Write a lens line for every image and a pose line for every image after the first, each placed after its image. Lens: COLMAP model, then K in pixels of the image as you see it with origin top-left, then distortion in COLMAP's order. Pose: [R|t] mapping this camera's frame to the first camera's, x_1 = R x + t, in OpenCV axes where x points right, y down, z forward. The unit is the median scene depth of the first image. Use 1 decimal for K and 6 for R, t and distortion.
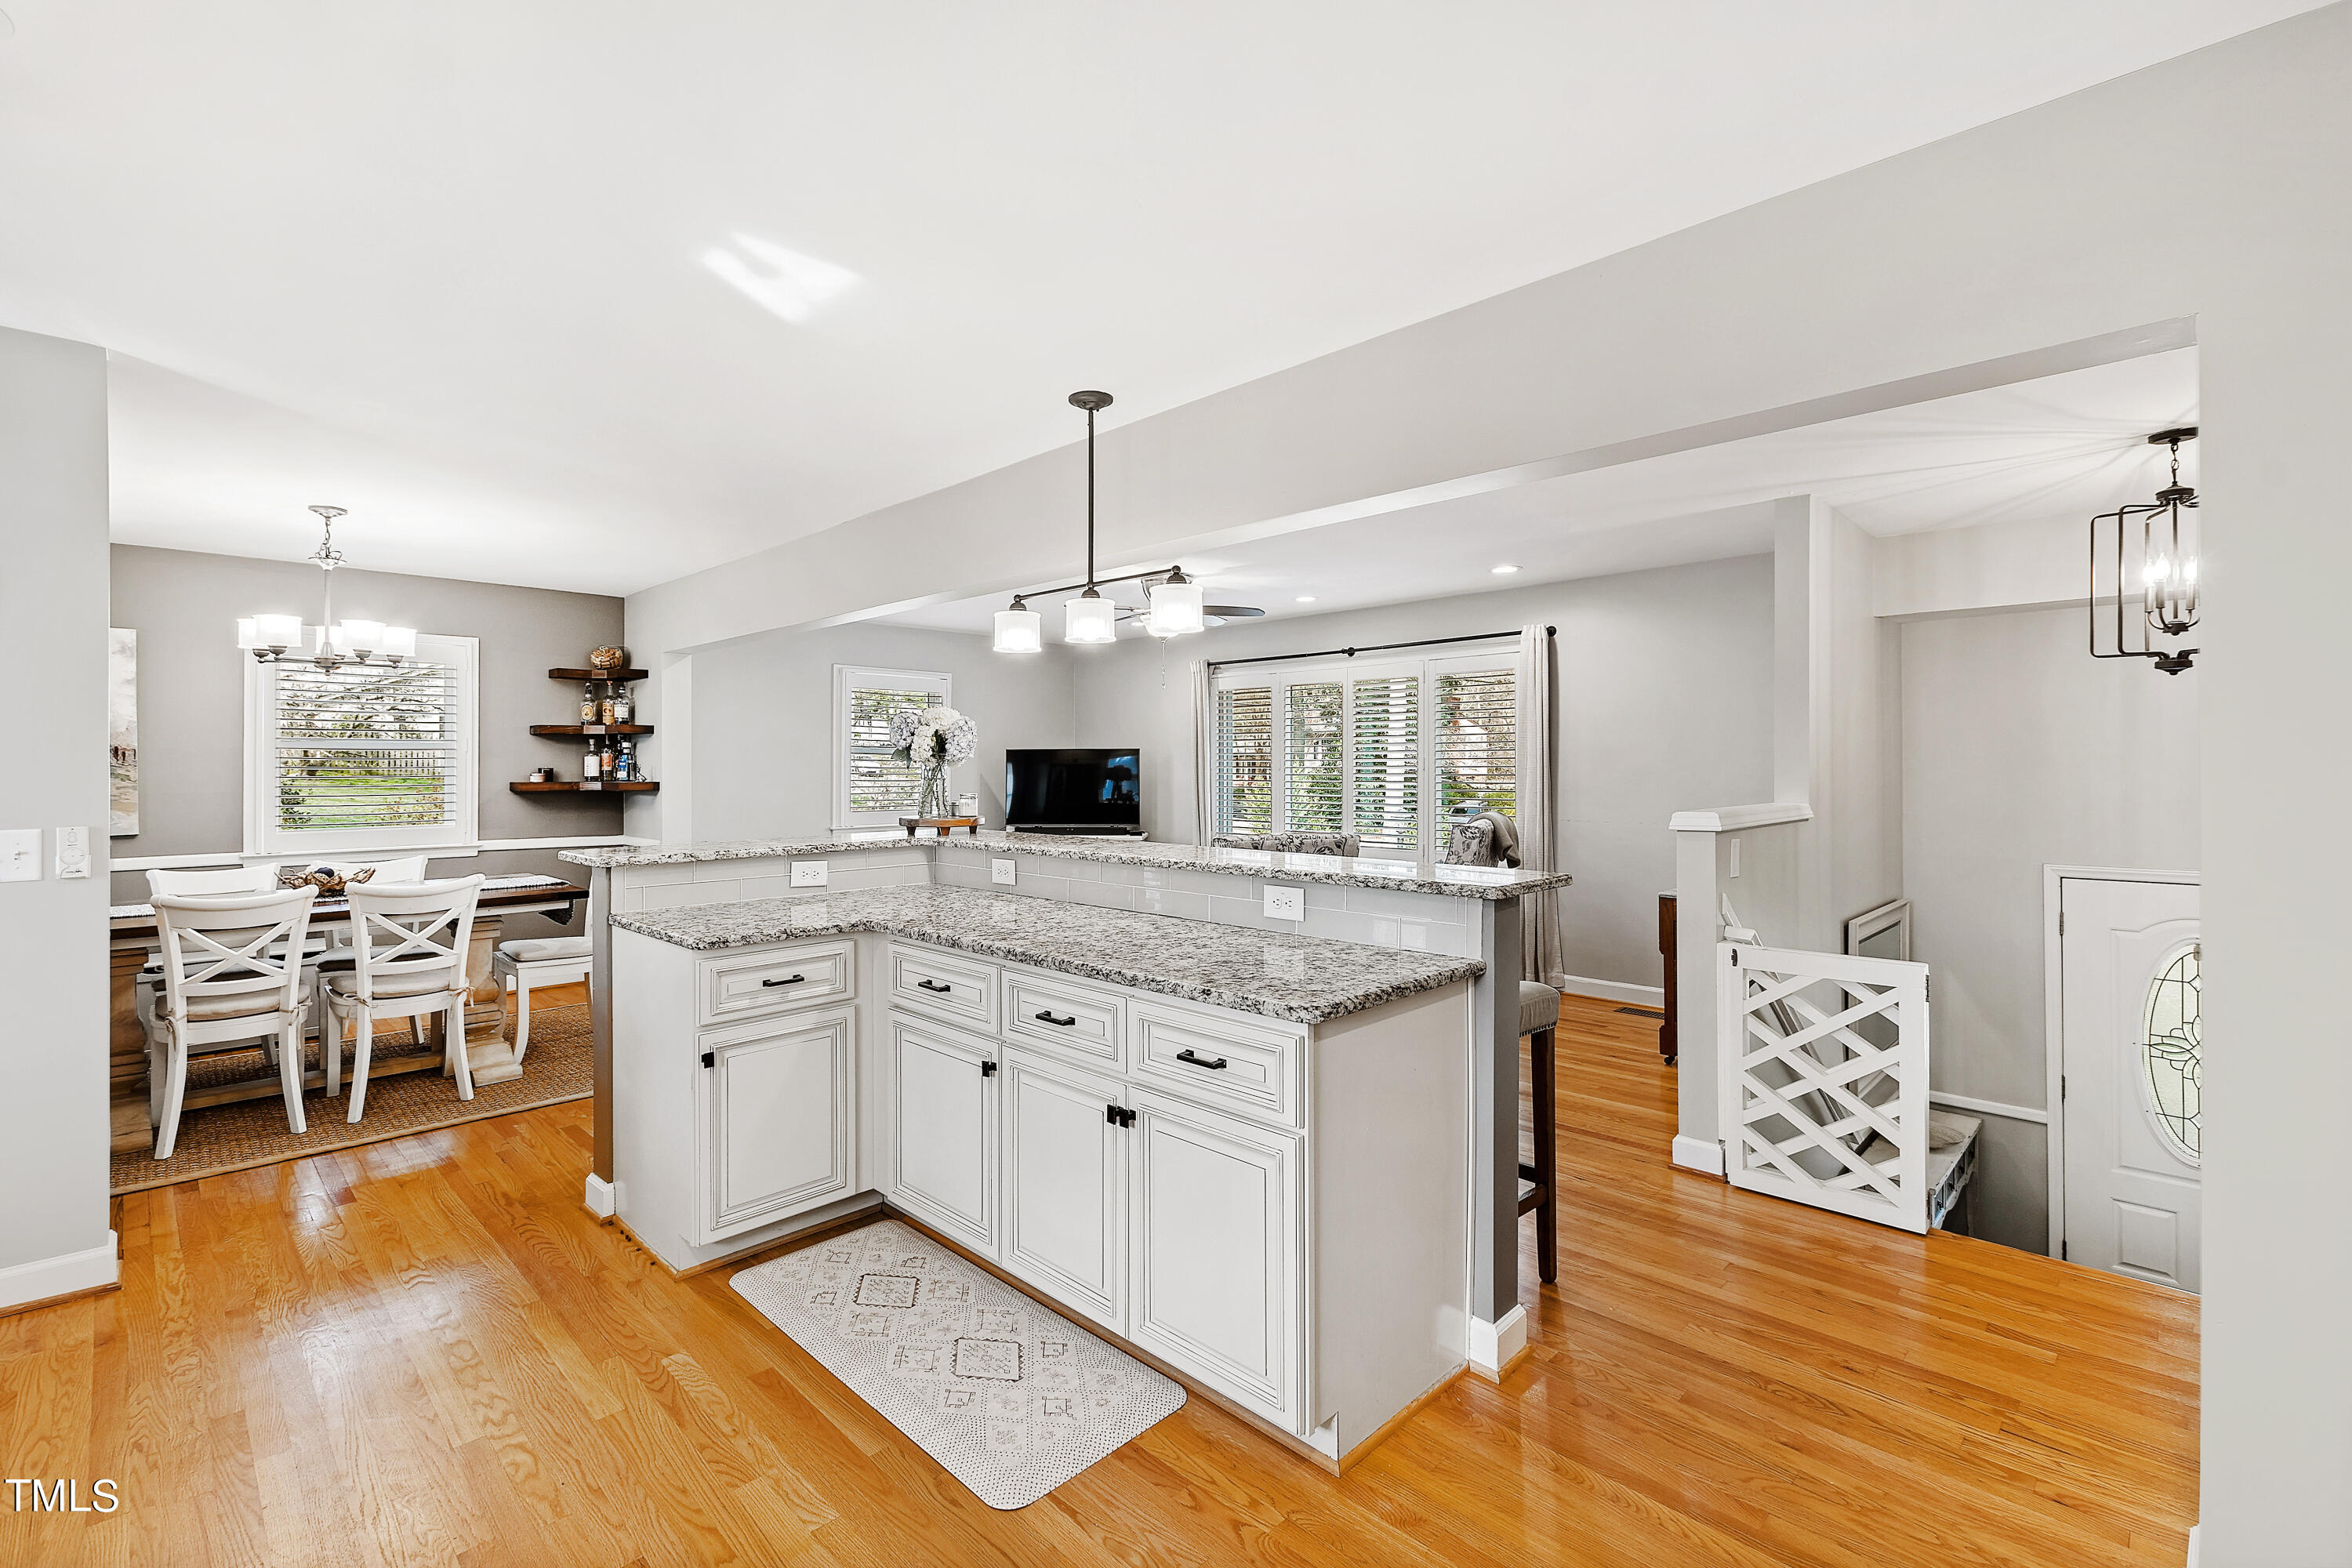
lens RADIAL K [[1030.7, 0, 1144.3], [0, 1030.7, 759.5], [0, 0, 1]] dist [0.001836, -0.000125]
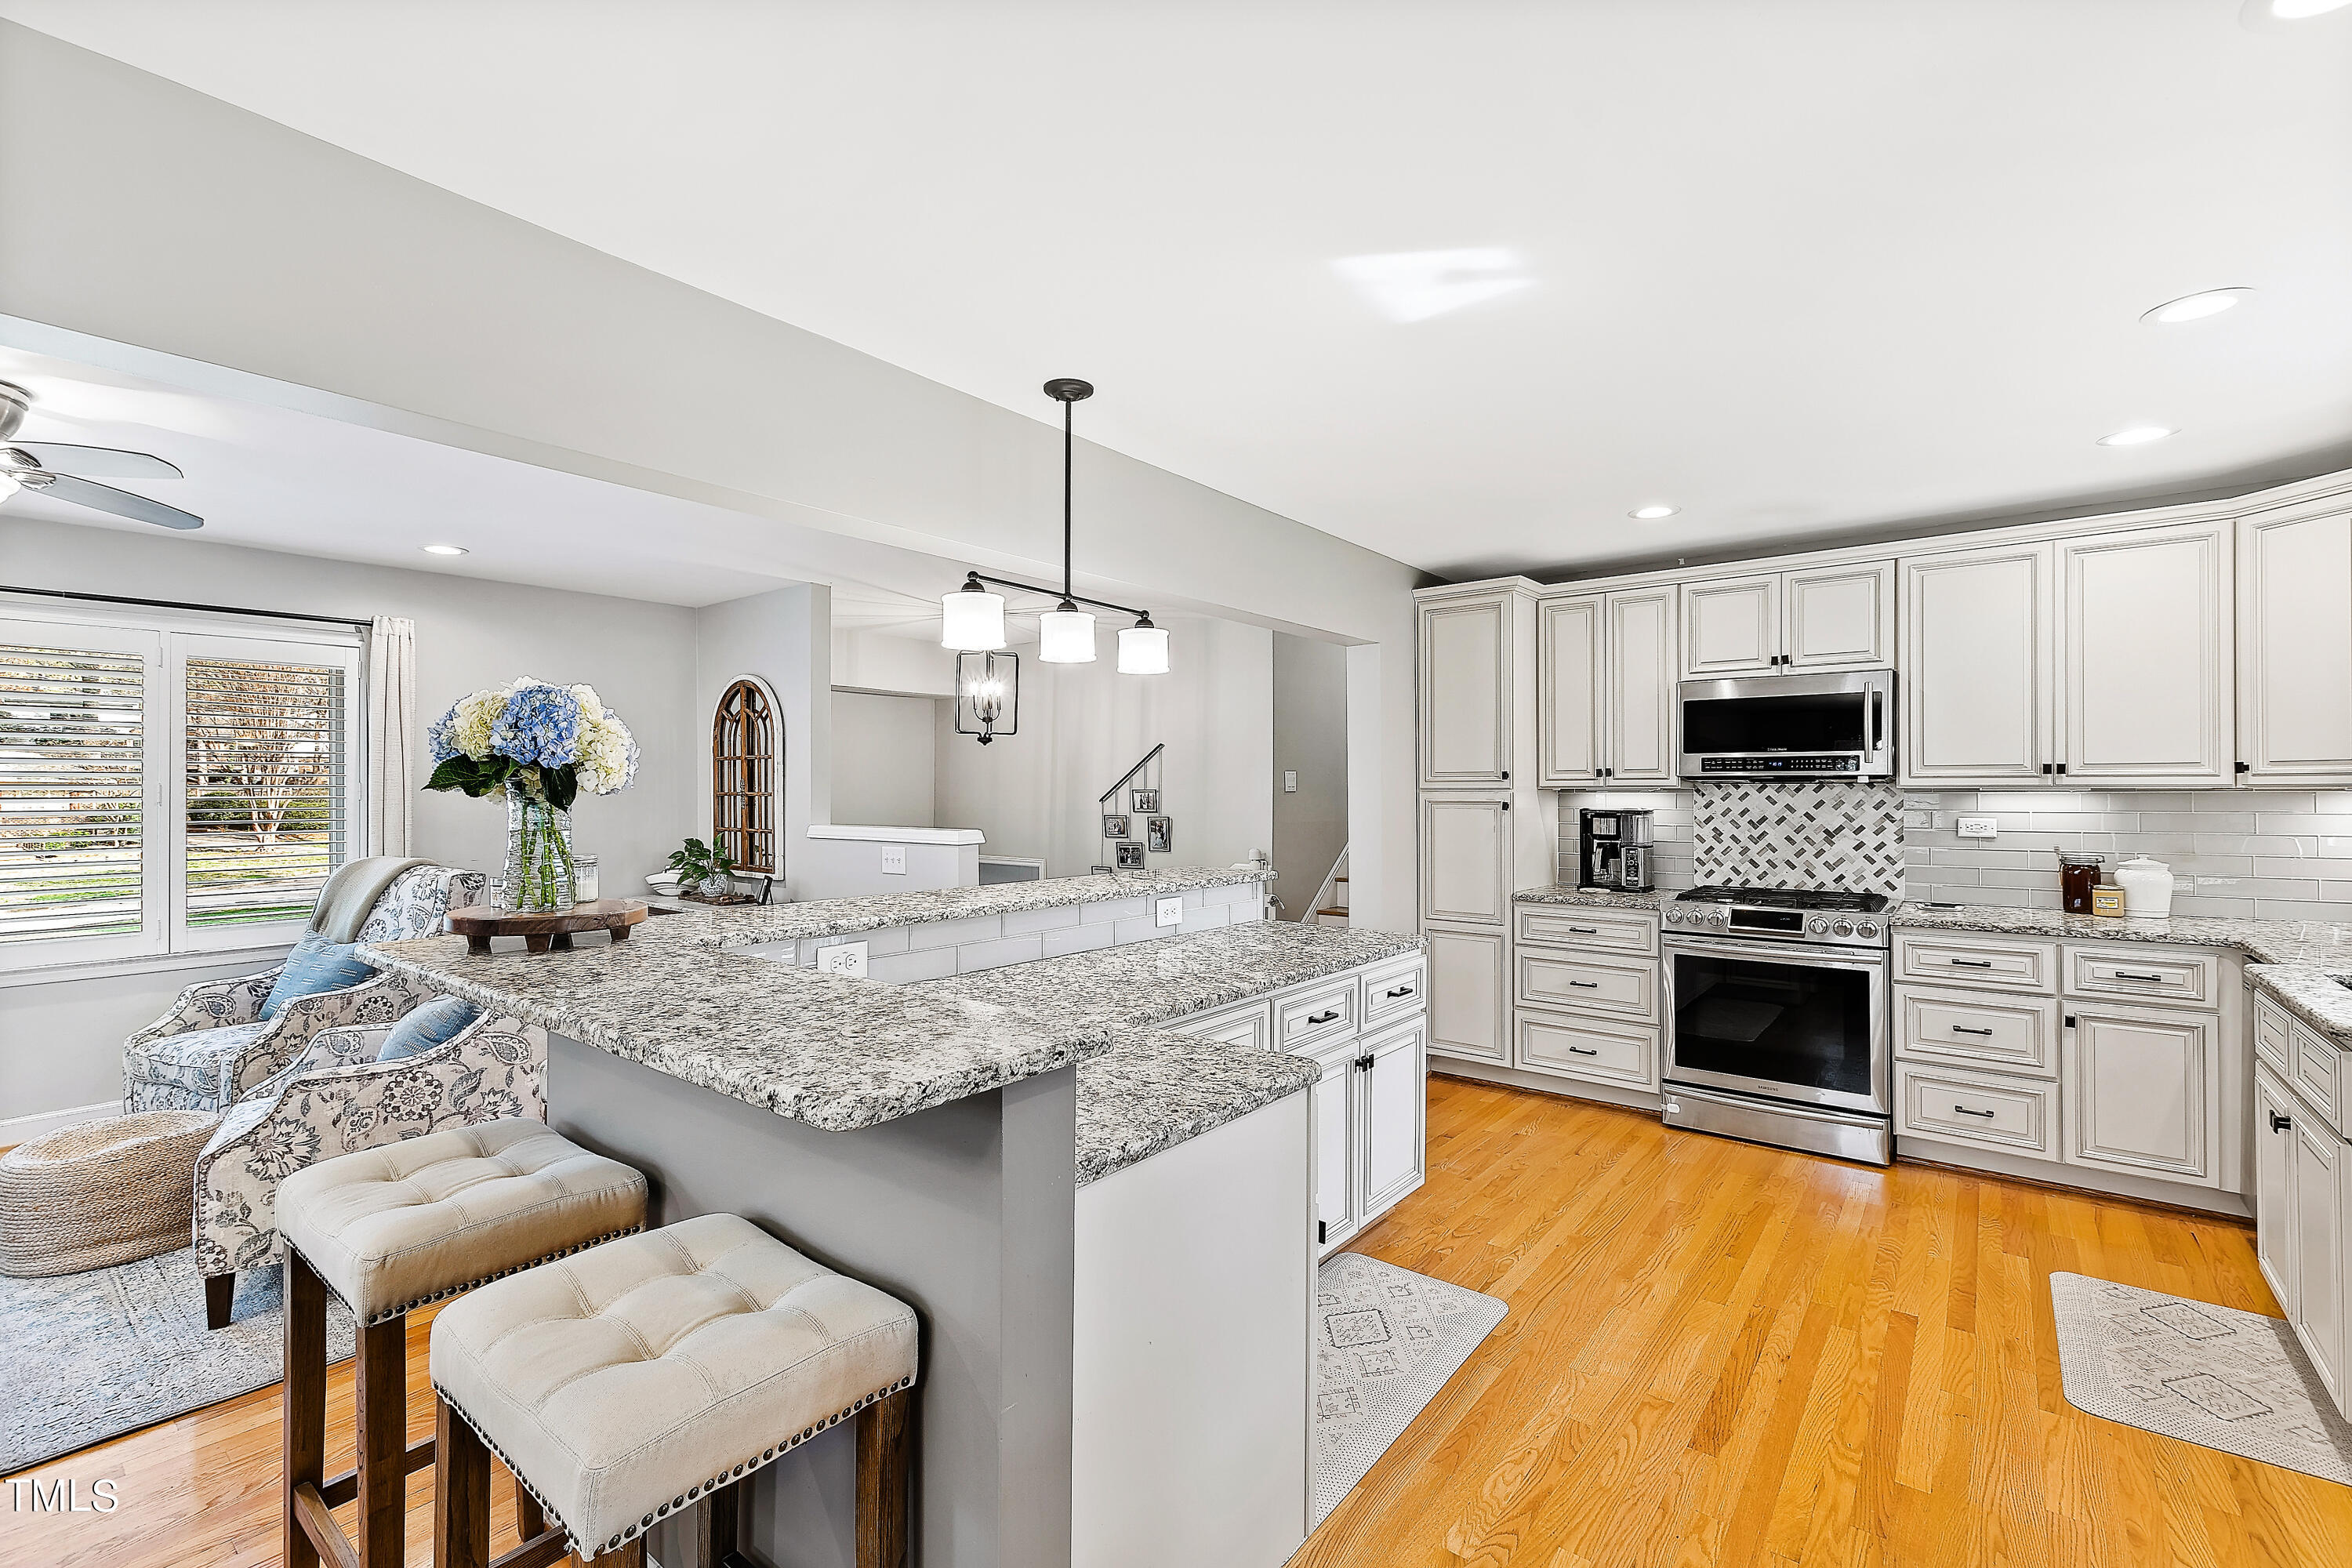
lens RADIAL K [[1018.1, 0, 1155.4], [0, 1018.1, 789.5], [0, 0, 1]] dist [0.001496, -0.000417]
pose [[-0.113421, 0.002472, 0.993544, -0.928136], [-0.007304, 0.999968, -0.003322, -0.000454], [-0.993520, -0.007634, -0.113399, 1.015167]]
